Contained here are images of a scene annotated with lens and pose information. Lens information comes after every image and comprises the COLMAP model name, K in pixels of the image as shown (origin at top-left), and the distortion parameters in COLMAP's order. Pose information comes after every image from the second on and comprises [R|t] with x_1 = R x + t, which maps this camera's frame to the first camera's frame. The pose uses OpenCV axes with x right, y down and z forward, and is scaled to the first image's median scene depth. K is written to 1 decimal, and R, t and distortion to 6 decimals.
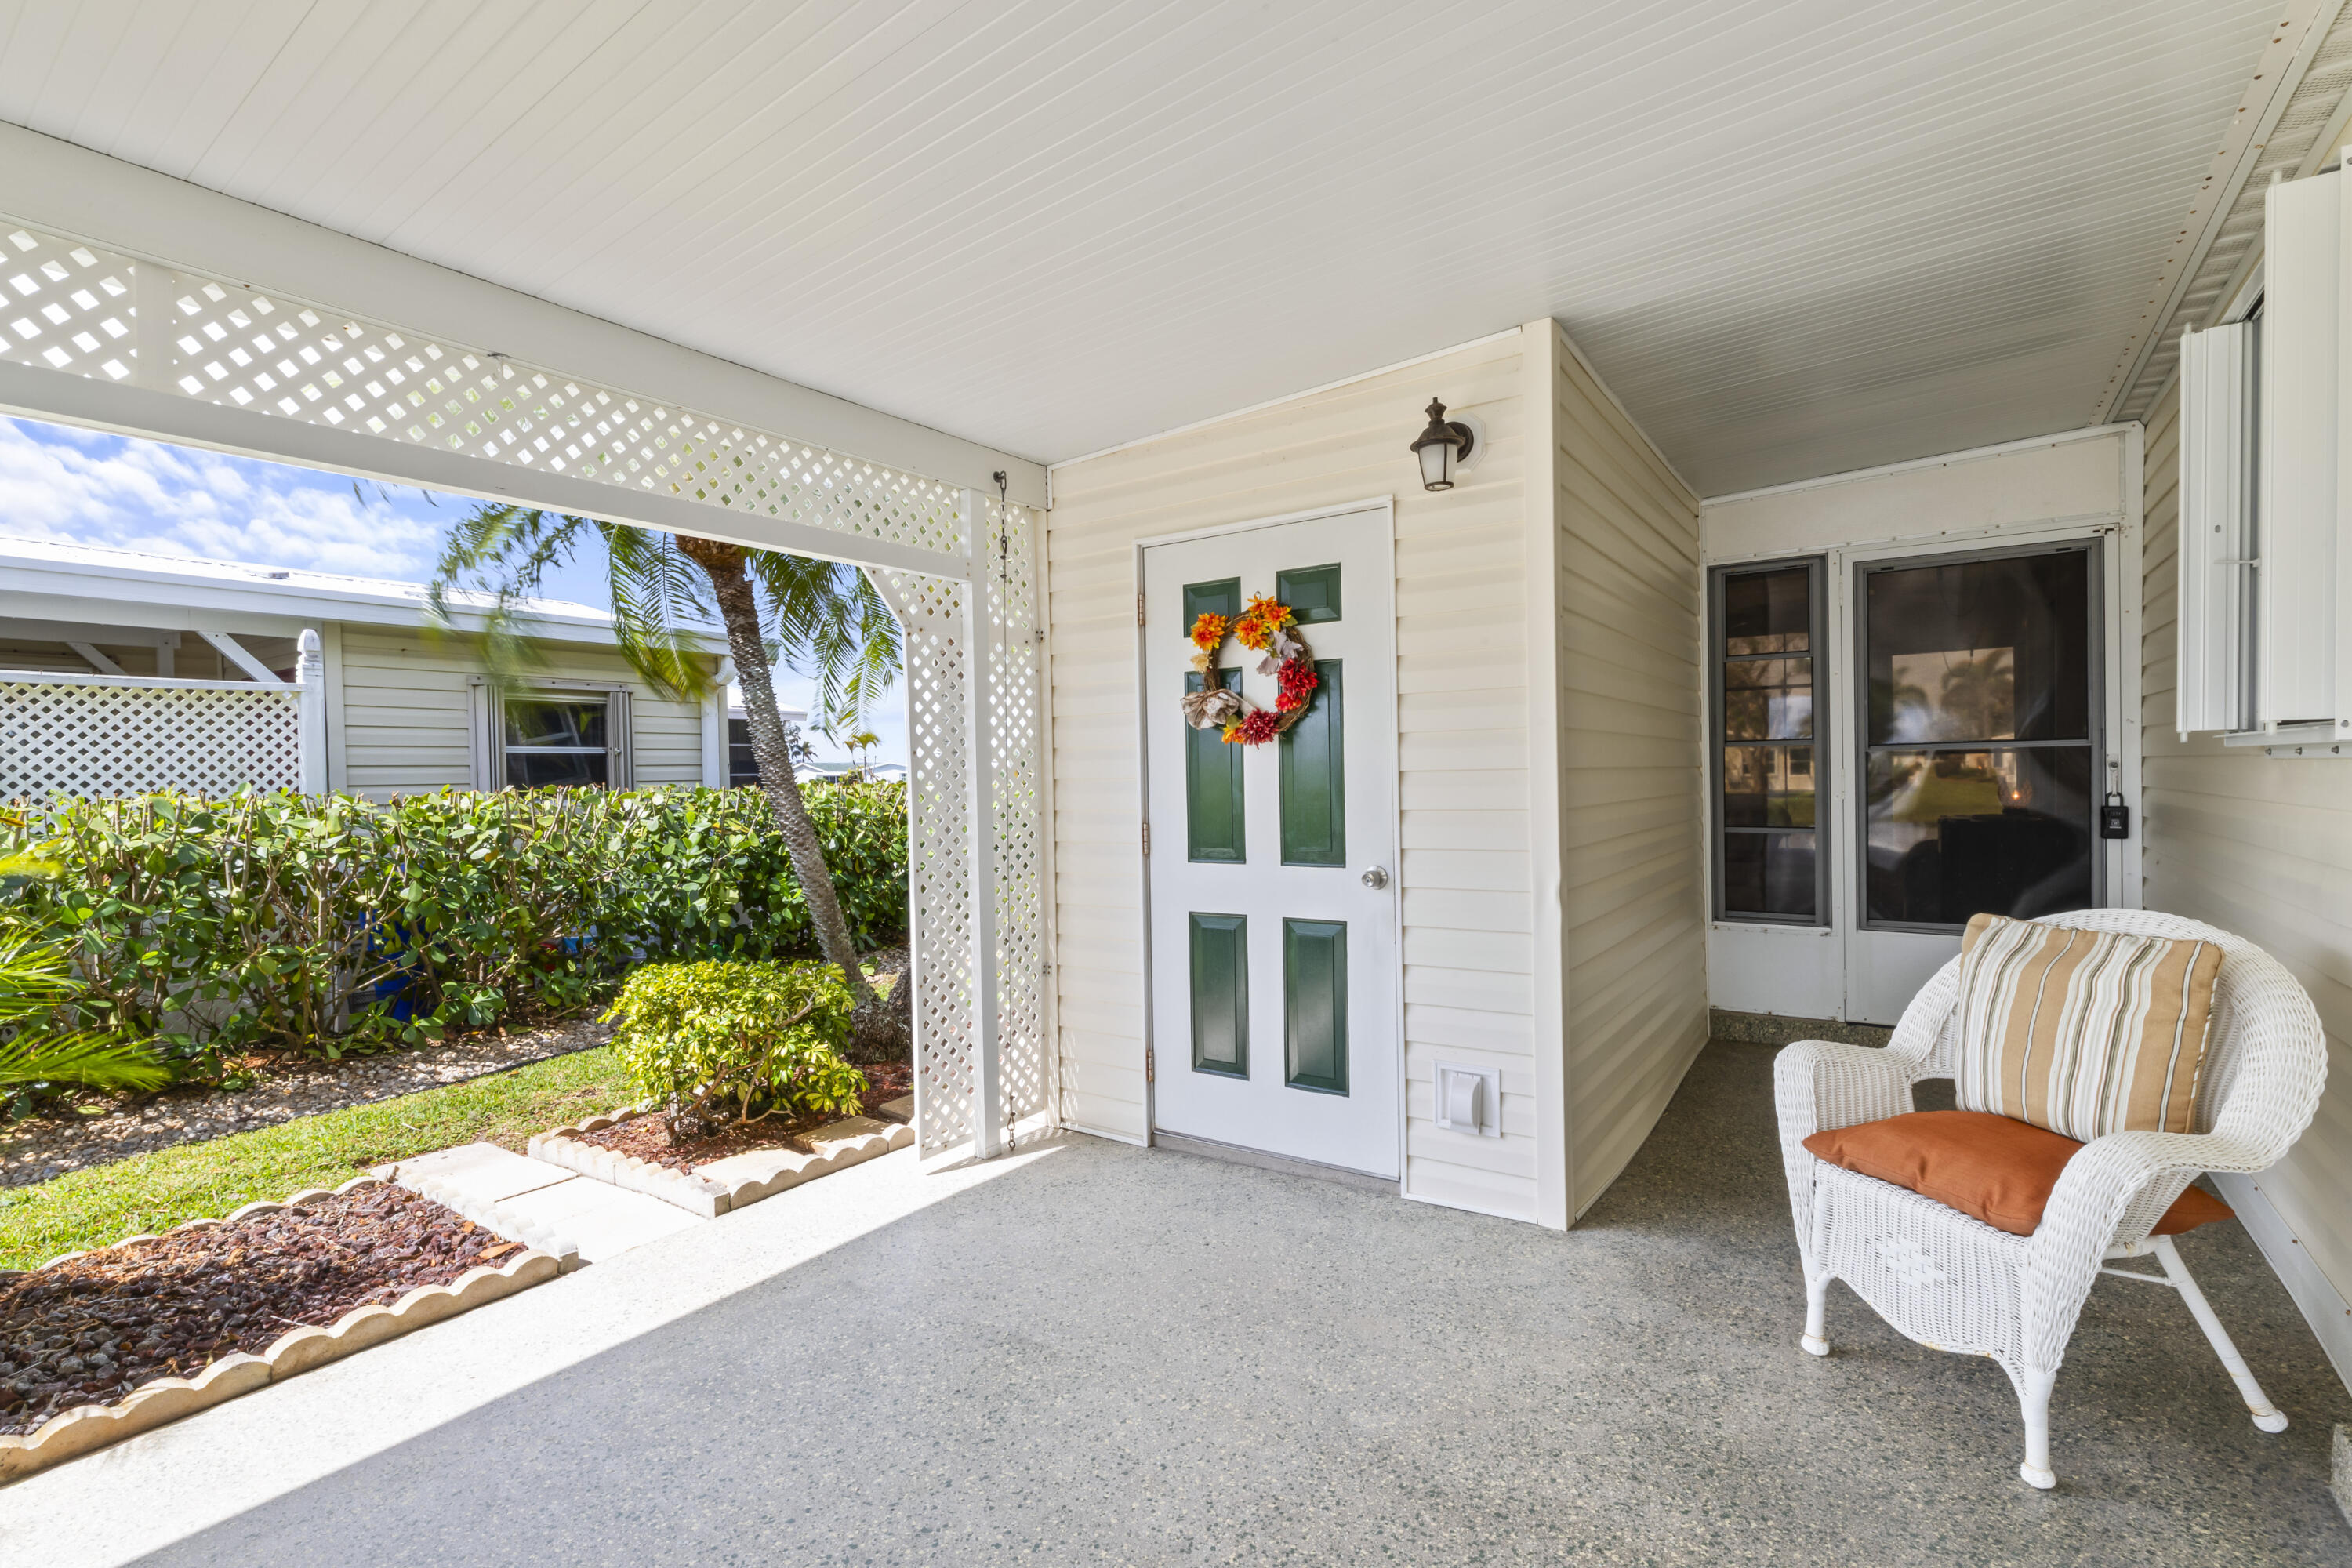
lens RADIAL K [[1082.8, 0, 1168.4], [0, 1082.8, 792.1], [0, 0, 1]] dist [-0.000406, -0.000087]
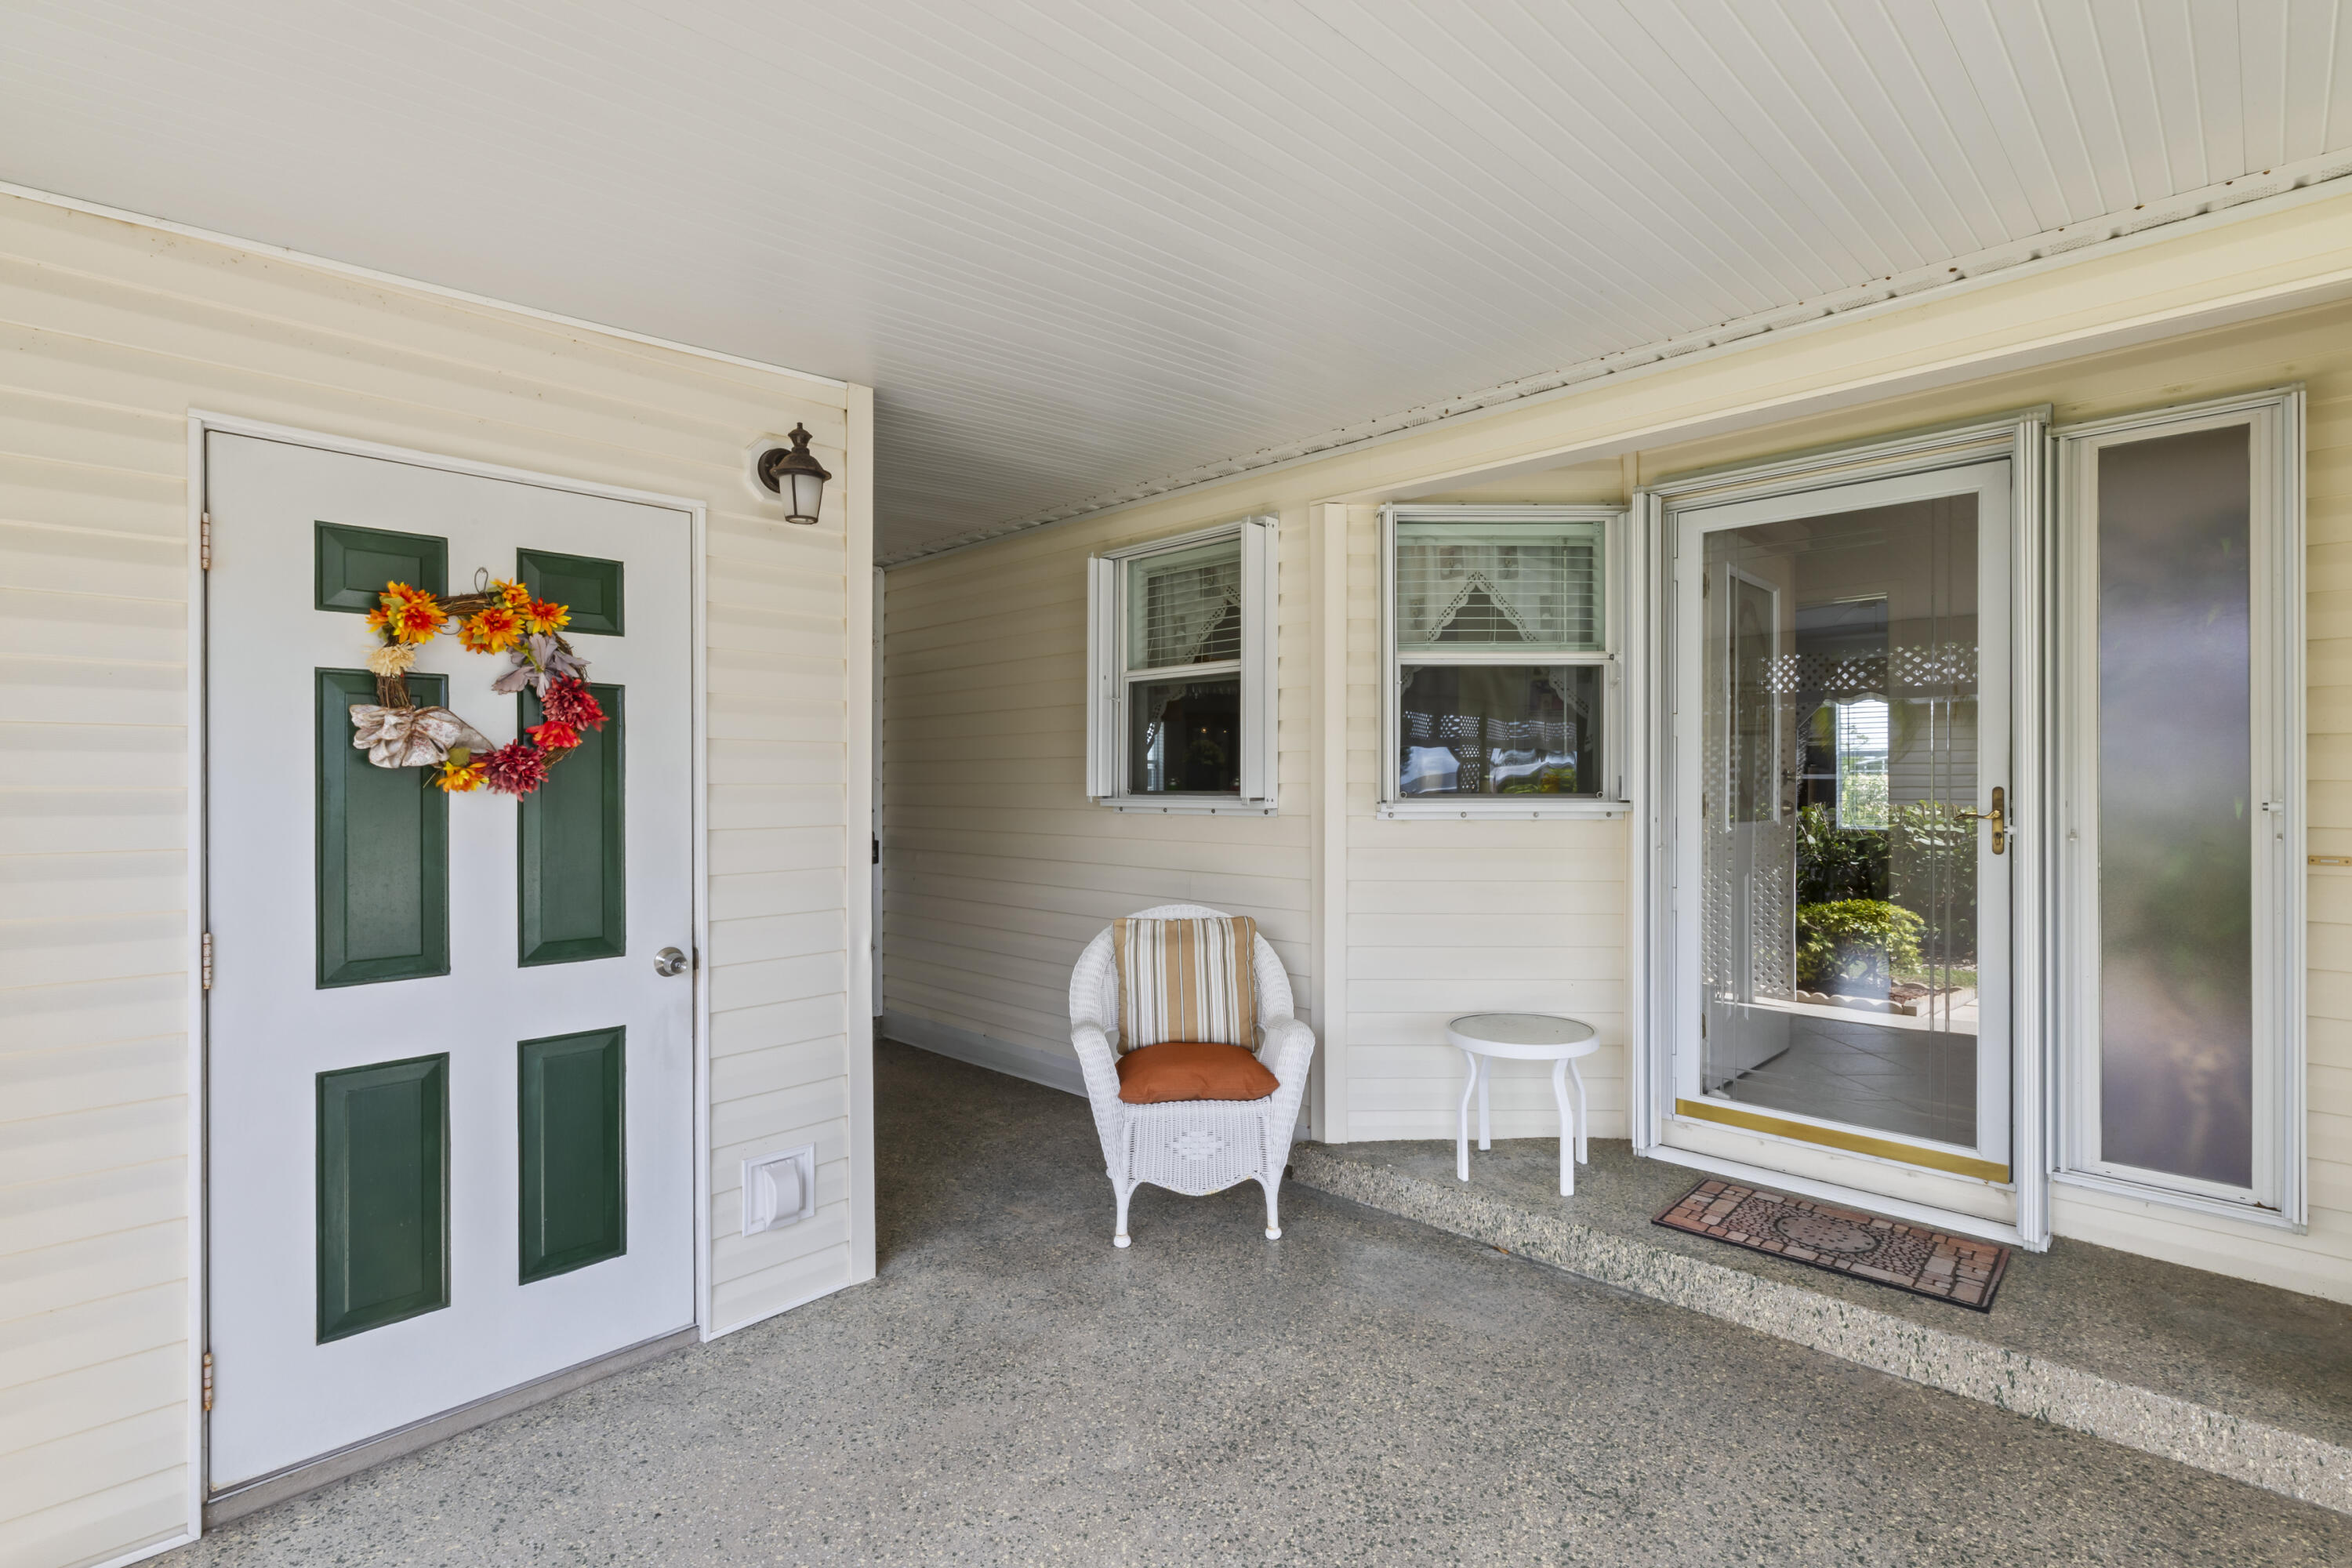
lens RADIAL K [[1103.6, 0, 1165.2], [0, 1103.6, 786.5], [0, 0, 1]] dist [0.001942, 0.000148]
pose [[0.166725, 0.012599, 0.985923, -0.549099], [0.014701, 0.999775, -0.015262, -0.033304], [-0.985894, 0.017039, 0.166502, 0.485672]]
